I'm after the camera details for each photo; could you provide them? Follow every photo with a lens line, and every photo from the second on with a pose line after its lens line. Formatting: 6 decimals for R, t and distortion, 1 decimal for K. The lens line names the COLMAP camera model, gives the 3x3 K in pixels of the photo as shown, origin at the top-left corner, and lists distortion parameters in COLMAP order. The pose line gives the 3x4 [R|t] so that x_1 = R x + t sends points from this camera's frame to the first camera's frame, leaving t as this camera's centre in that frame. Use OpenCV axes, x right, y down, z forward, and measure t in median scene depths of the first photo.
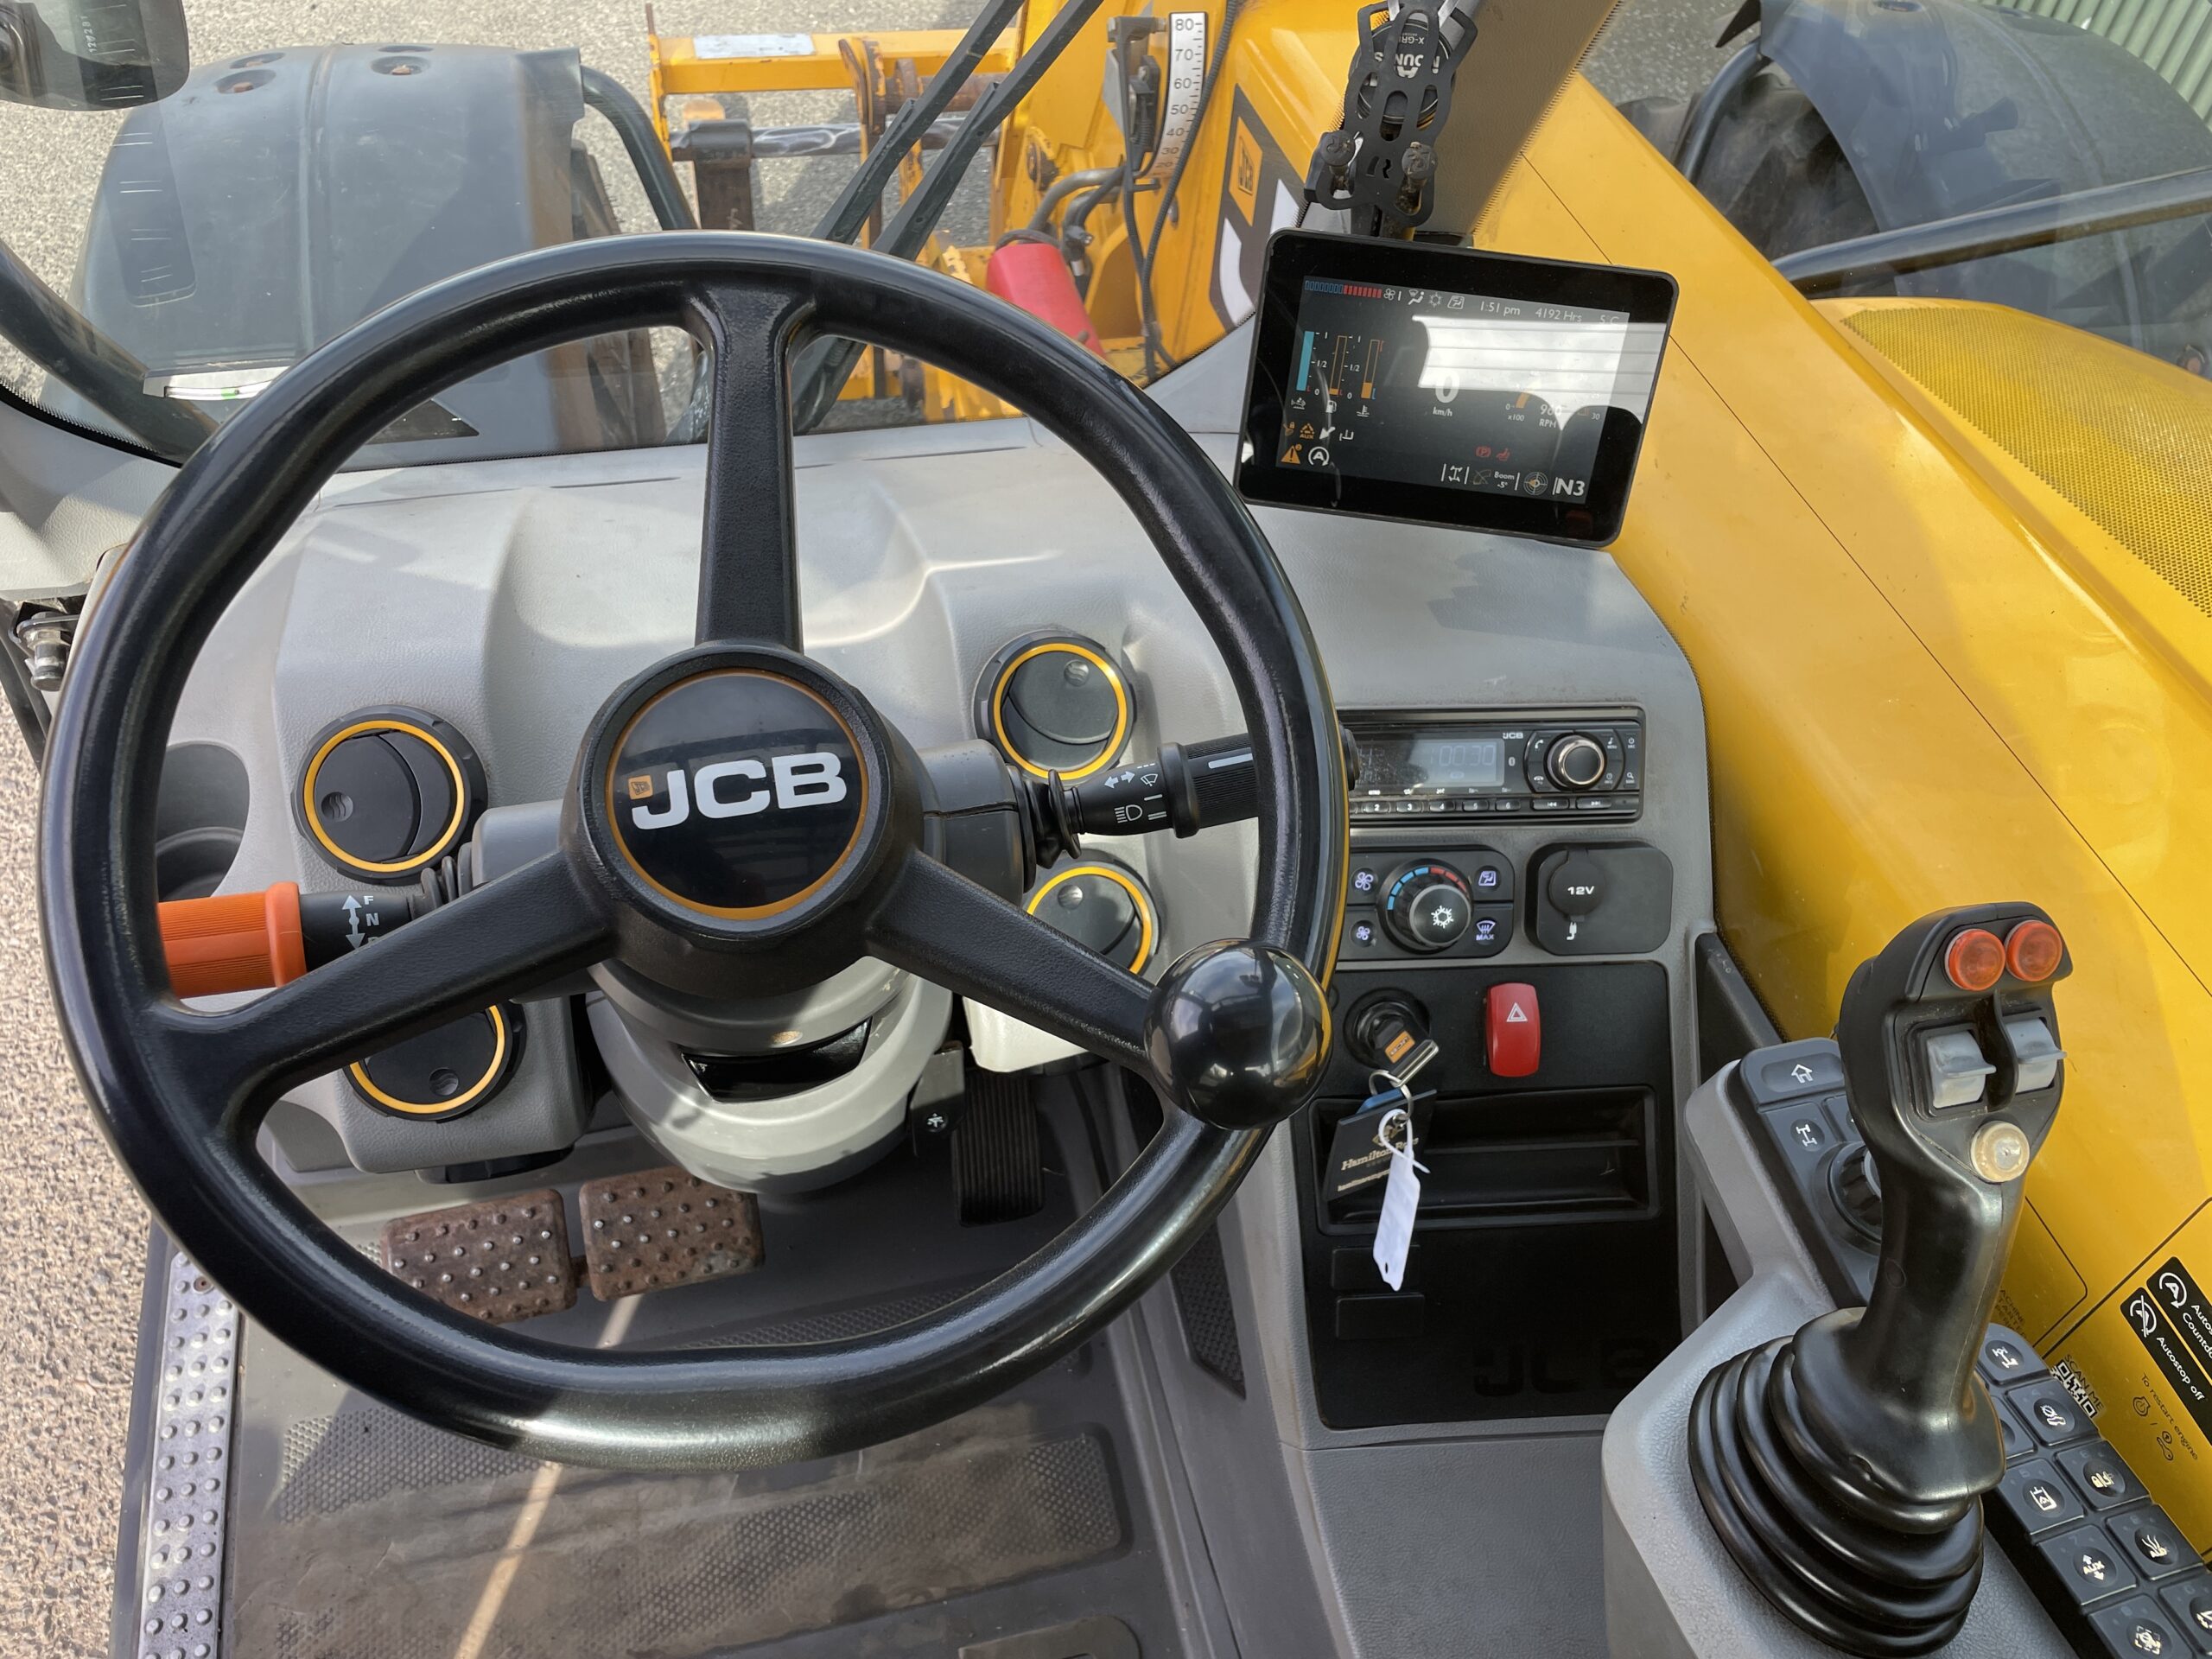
lens RADIAL K [[1661.0, 0, 1112.6], [0, 1661.0, 827.1], [0, 0, 1]] dist [0.079756, -0.099977]
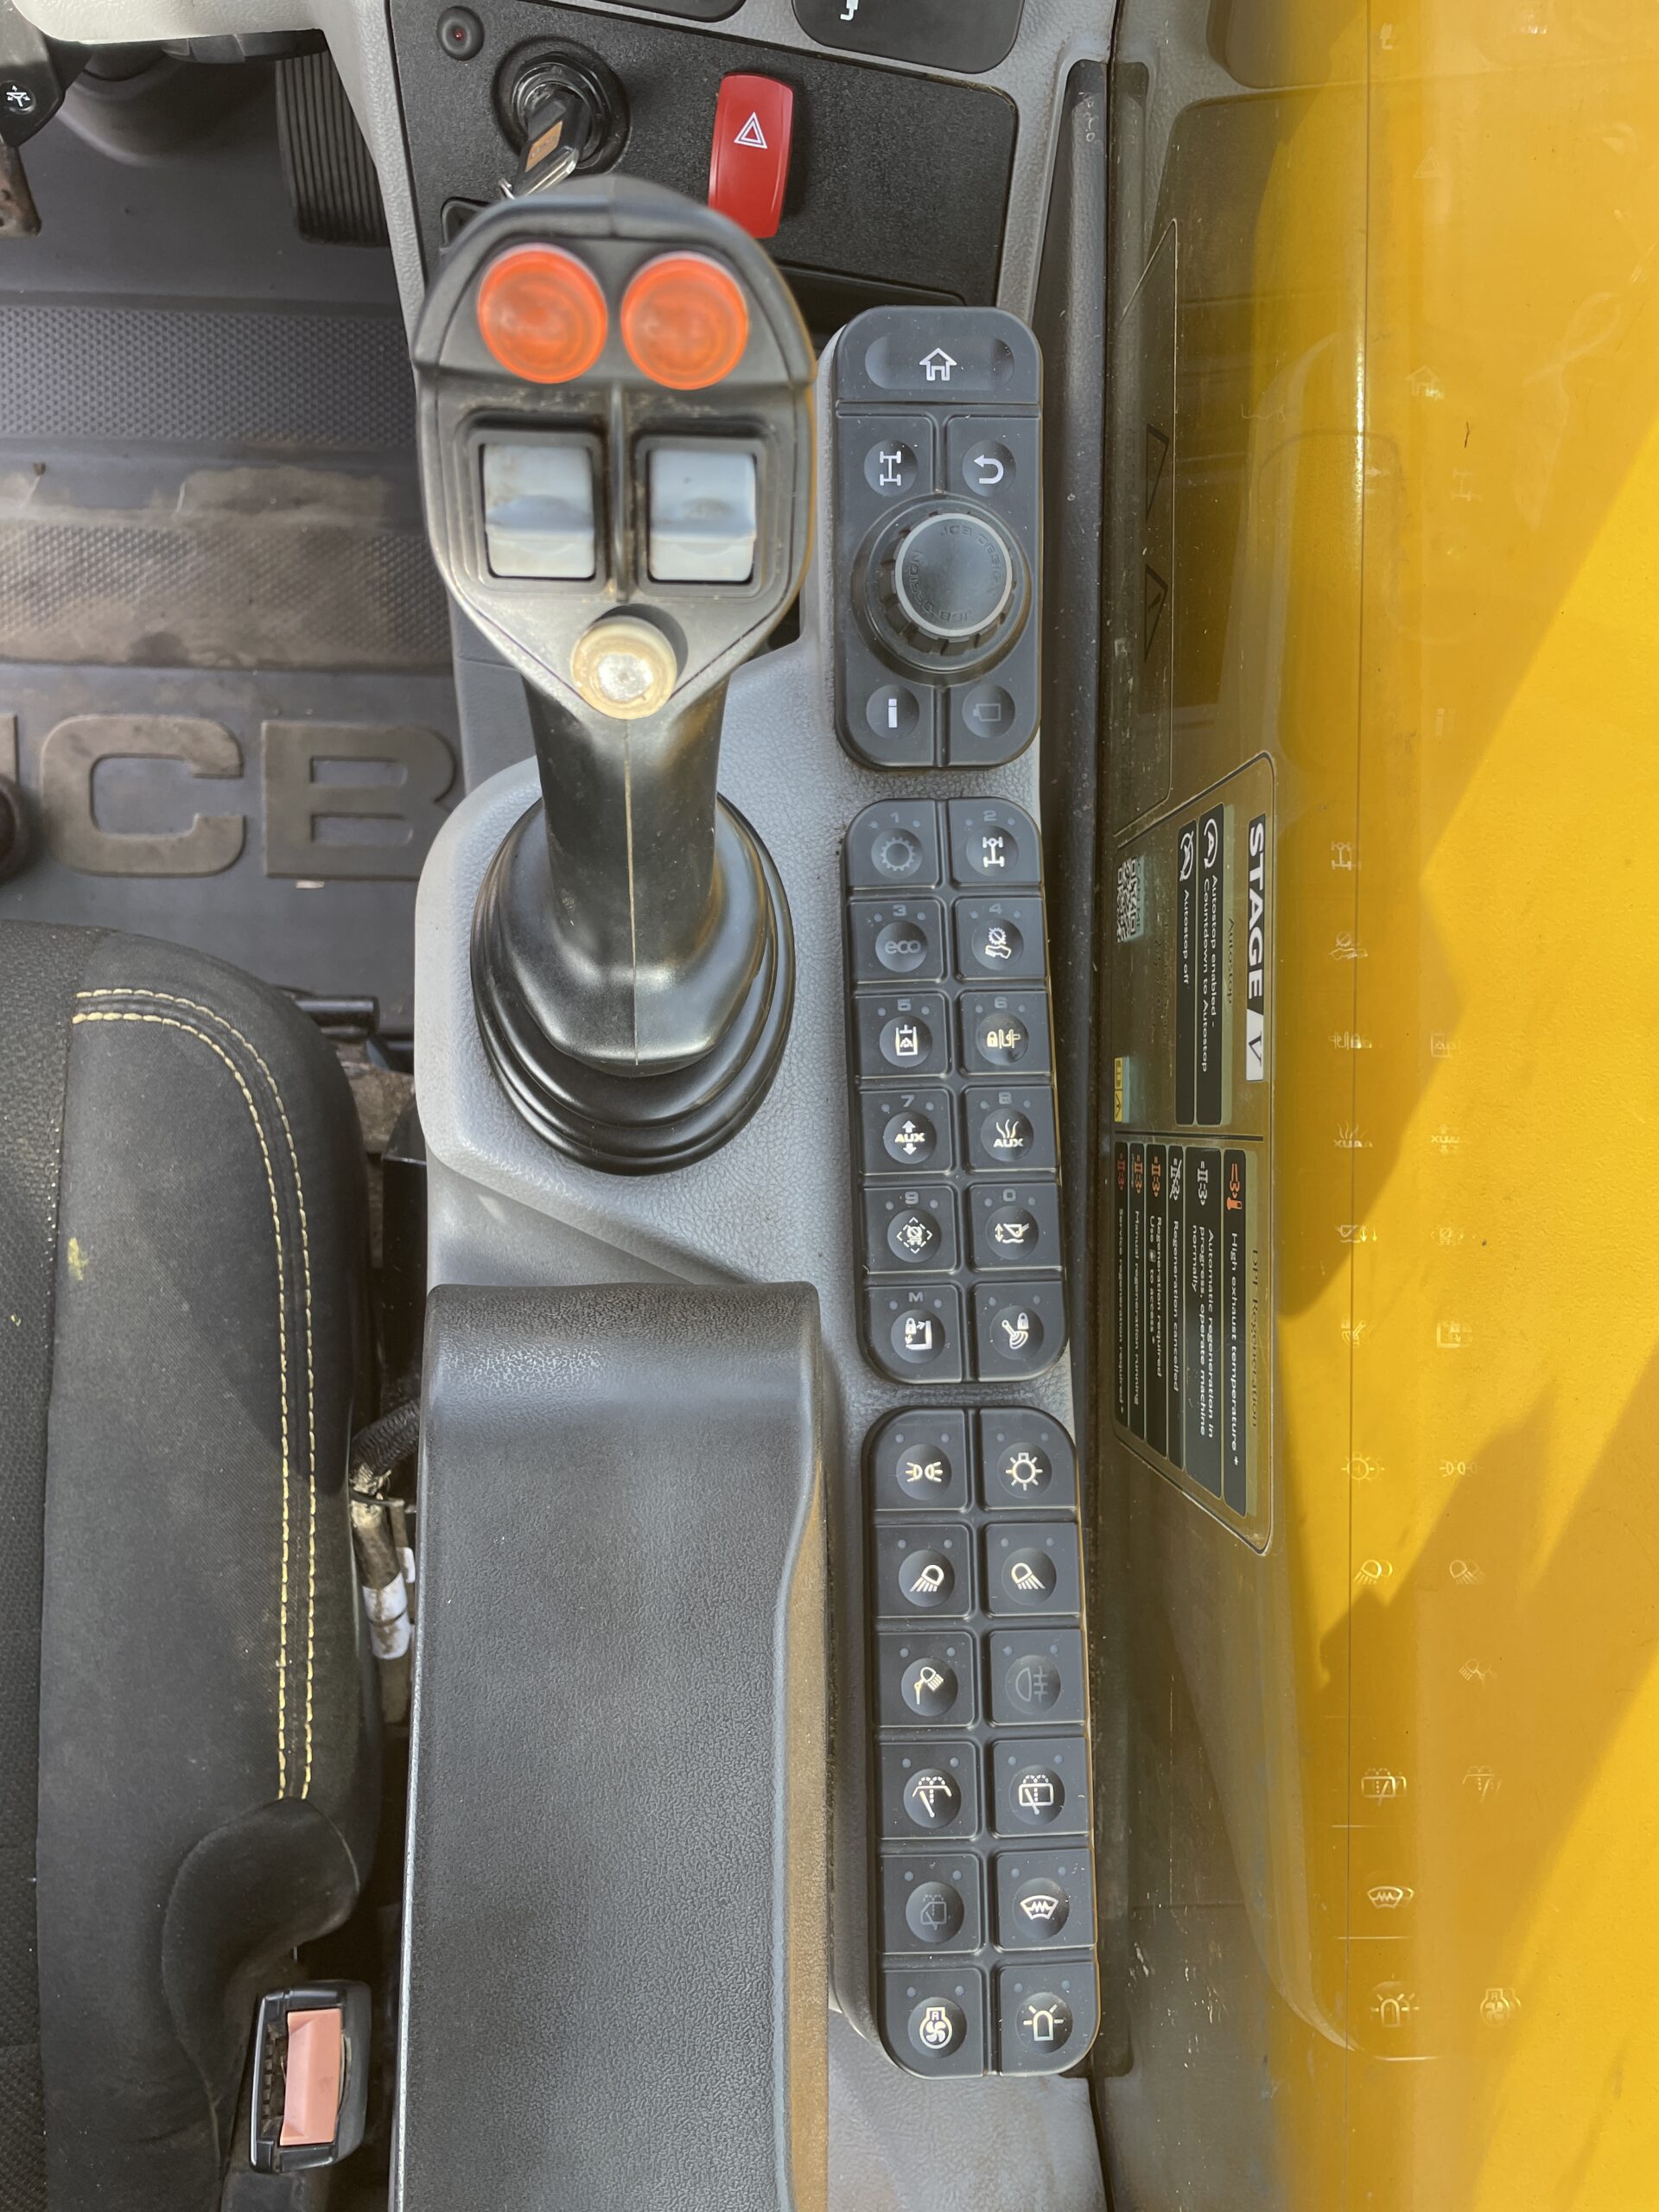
lens RADIAL K [[1661.0, 0, 830.7], [0, 1661.0, 1105.9], [0, 0, 1]] dist [0.079756, -0.099977]
pose [[0.971651, 0.234809, 0.027567, 0.237232], [-0.194830, 0.729202, 0.655977, -0.032189], [0.133927, -0.642751, 0.754277, 0.192129]]
